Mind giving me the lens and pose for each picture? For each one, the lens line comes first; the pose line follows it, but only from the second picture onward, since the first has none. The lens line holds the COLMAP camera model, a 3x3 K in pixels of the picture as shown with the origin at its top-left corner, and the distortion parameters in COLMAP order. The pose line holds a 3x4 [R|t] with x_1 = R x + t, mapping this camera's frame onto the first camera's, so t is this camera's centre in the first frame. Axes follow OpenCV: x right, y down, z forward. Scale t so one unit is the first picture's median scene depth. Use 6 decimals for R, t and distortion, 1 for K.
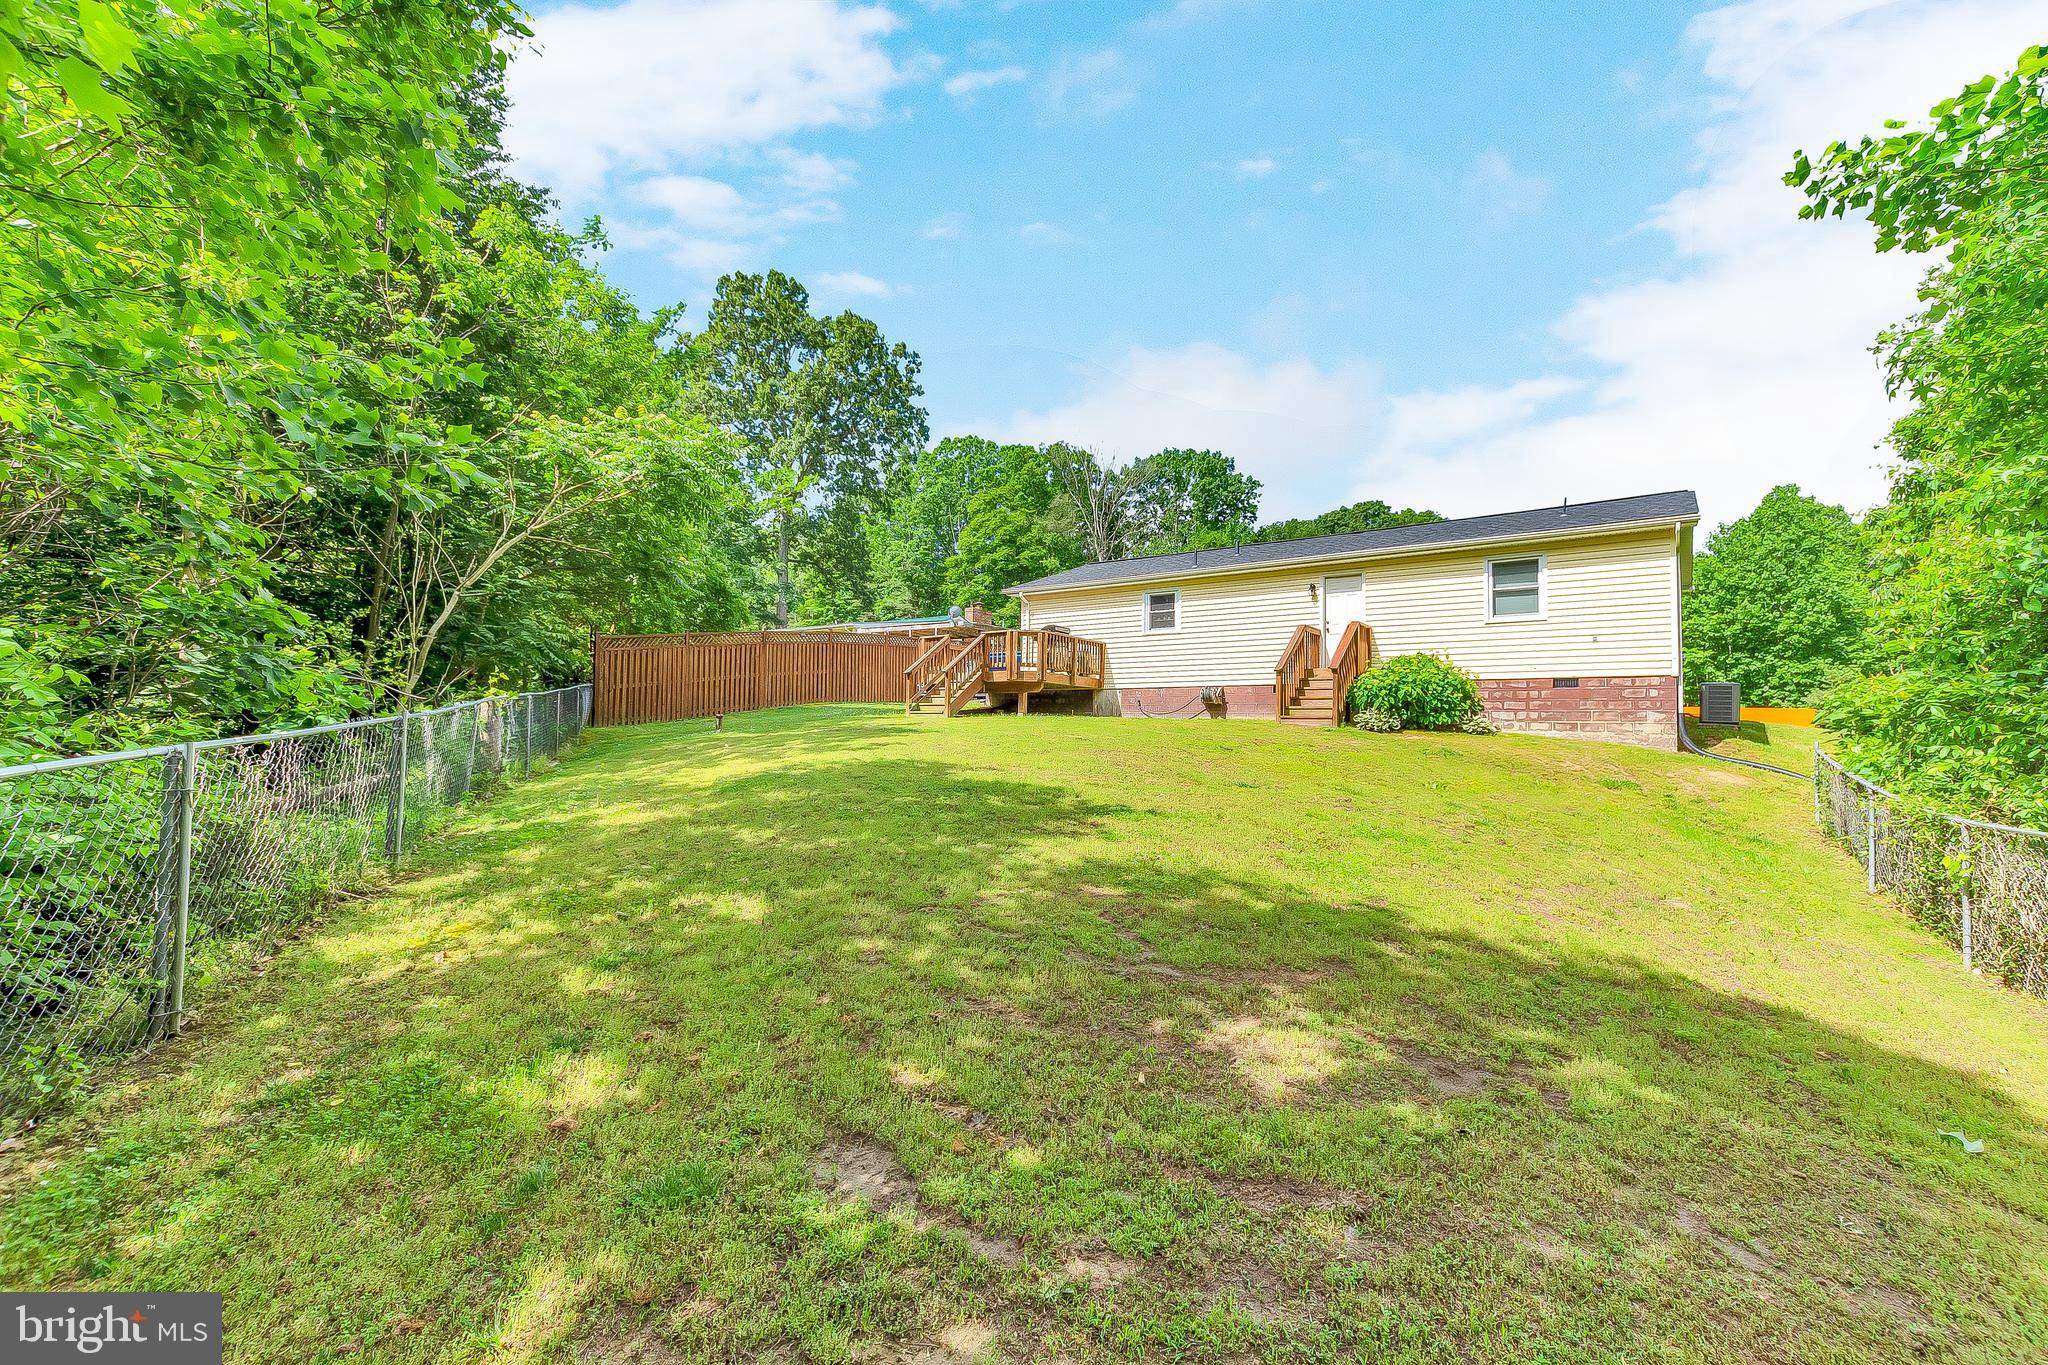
lens RADIAL K [[889.5, 0, 1021.8], [0, 889.5, 709.0], [0, 0, 1]] dist [0.021277, -0.000839]
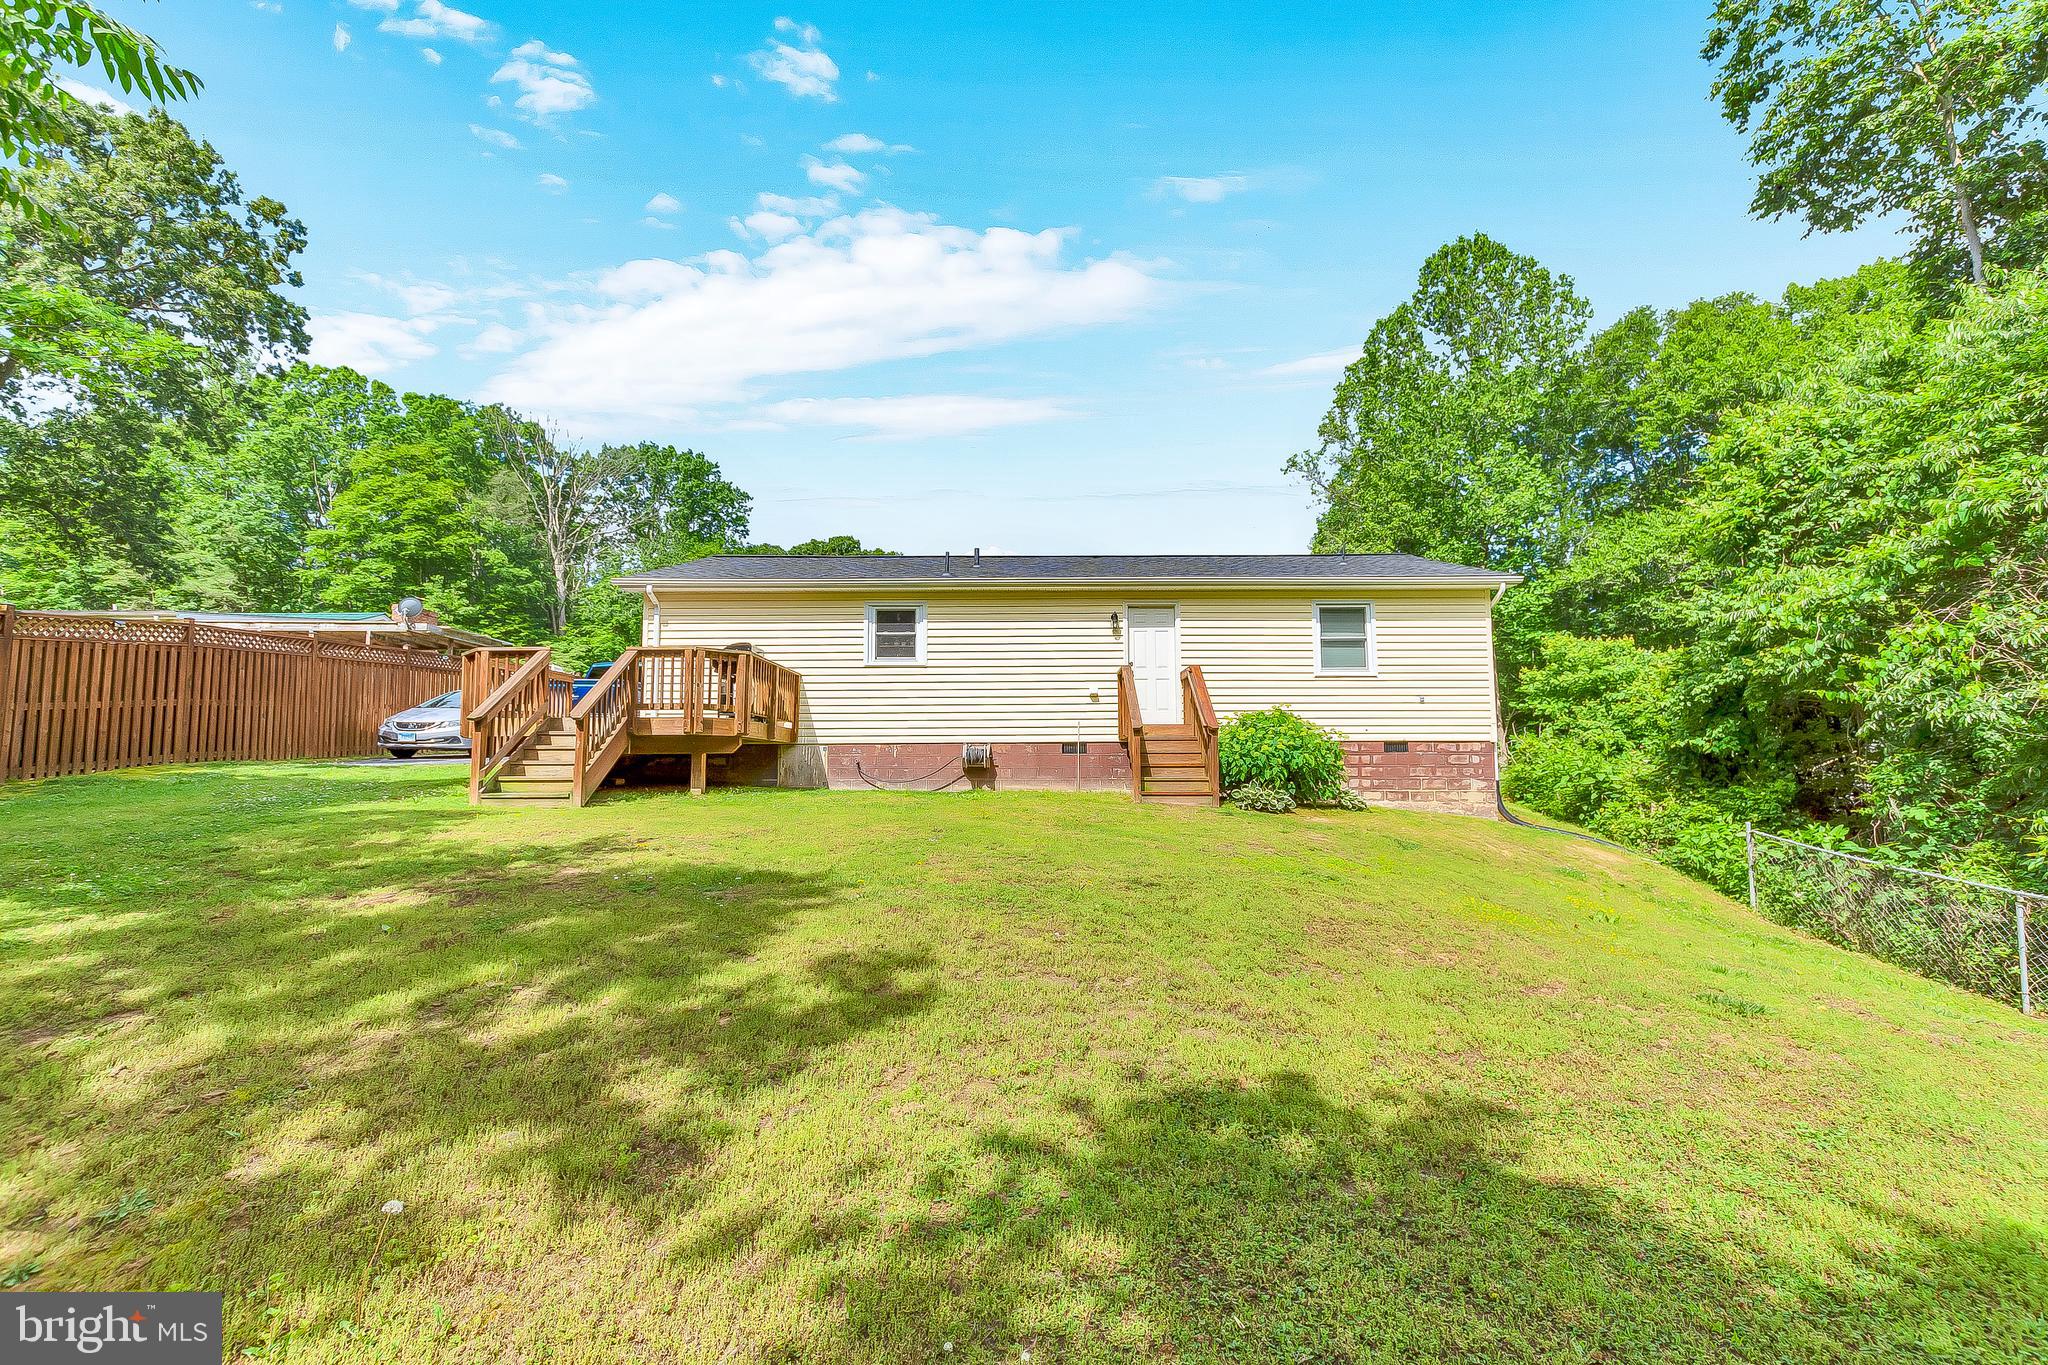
lens RADIAL K [[897.7, 0, 1024.0], [0, 897.7, 682.5], [0, 0, 1]] dist [0.000963, 0.000125]
pose [[0.802384, 0.039002, 0.595532, -0.070362], [-0.002095, 0.998040, -0.062539, -0.011061], [-0.596804, 0.048933, 0.800894, 0.150603]]
